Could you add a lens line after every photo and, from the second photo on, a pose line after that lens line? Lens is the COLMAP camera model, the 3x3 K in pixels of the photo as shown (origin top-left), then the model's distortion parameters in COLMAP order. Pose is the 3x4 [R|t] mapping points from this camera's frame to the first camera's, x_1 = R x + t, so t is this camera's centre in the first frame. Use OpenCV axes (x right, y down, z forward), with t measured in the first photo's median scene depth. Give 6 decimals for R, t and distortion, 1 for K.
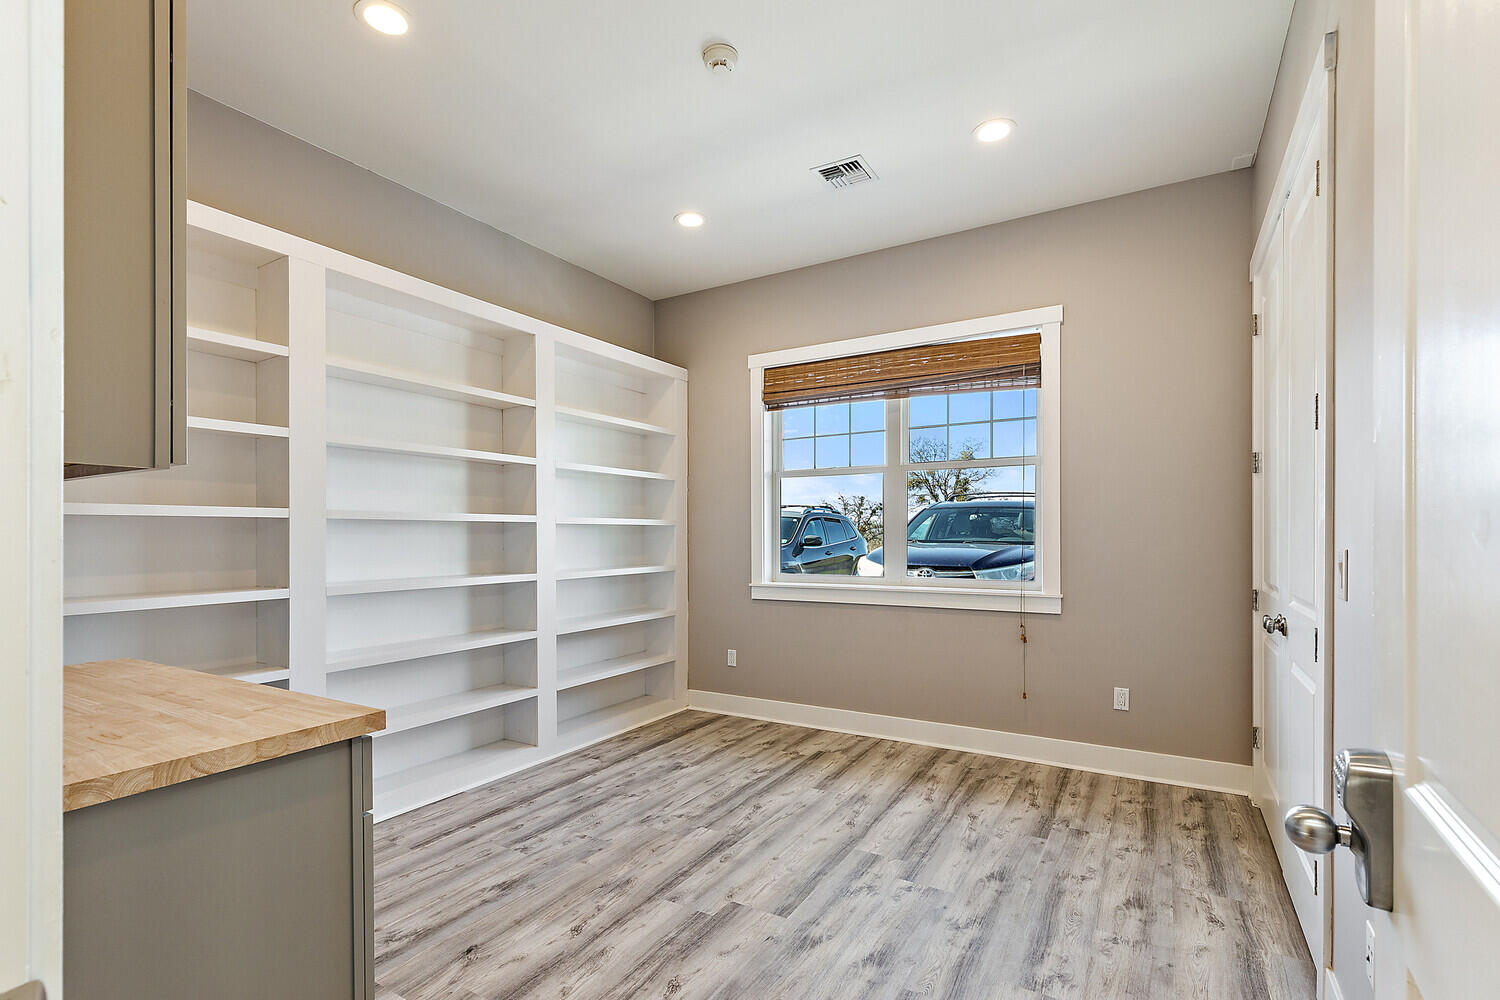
lens RADIAL K [[690.6, 0, 761.6], [0, 690.6, 537.5], [0, 0, 1]] dist [0.004317, 0.000649]
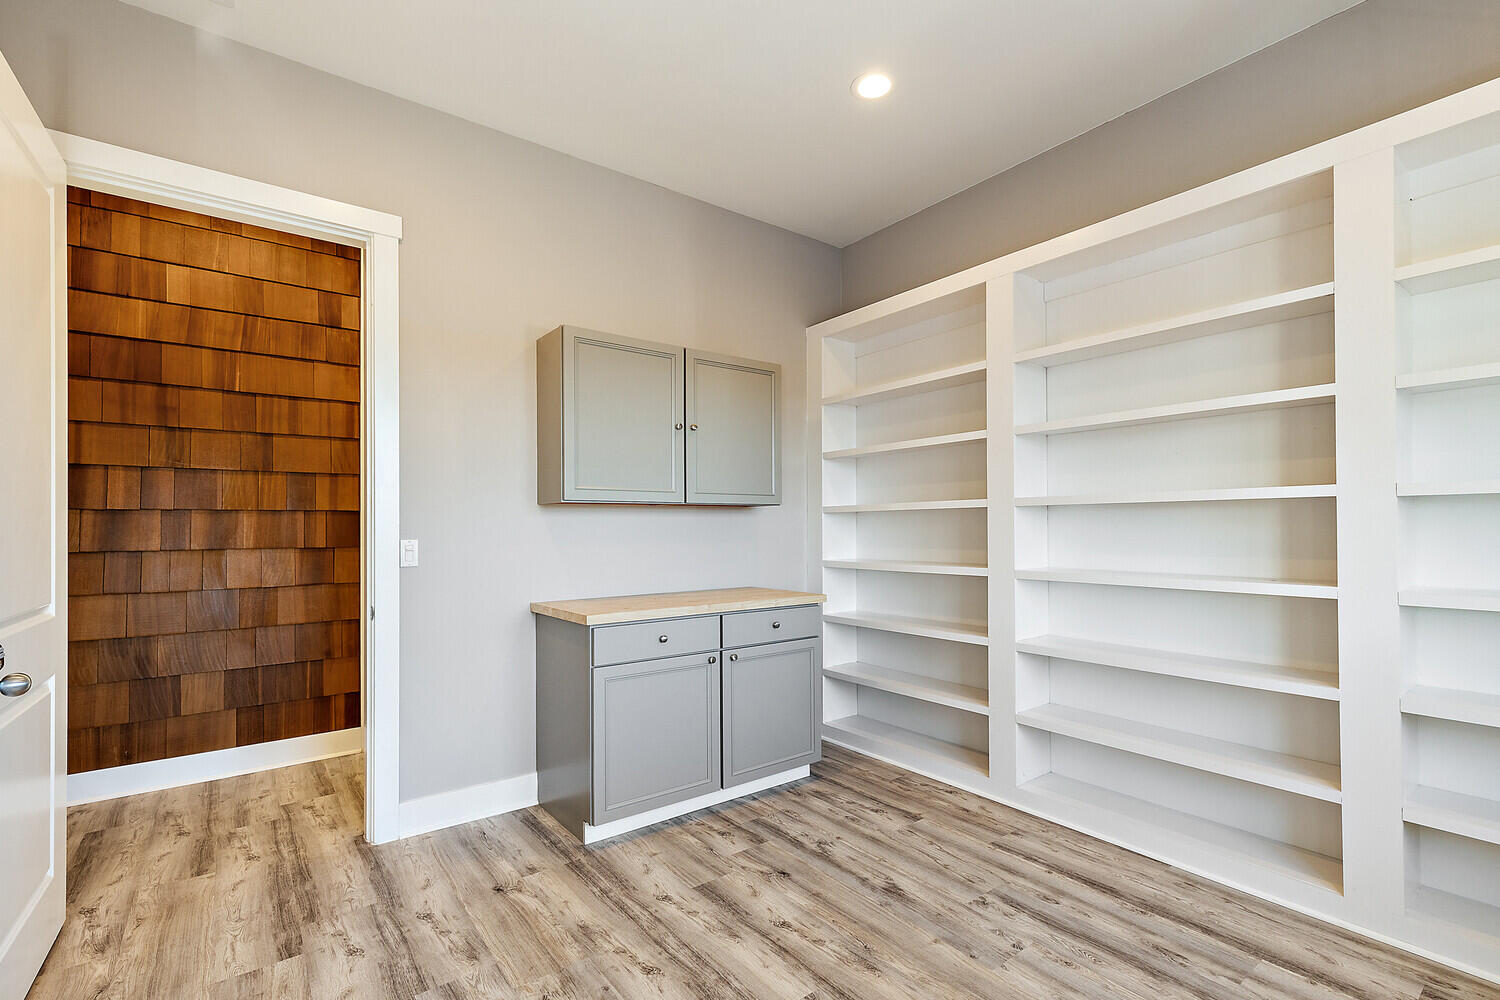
lens RADIAL K [[690.6, 0, 767.9], [0, 690.6, 525.0], [0, 0, 1]] dist [0.004317, 0.000649]
pose [[-0.384987, -0.003093, -0.922917, 0.491612], [0.002078, 0.999989, -0.004218, 0.005132], [0.922920, -0.003542, -0.384976, 1.035479]]
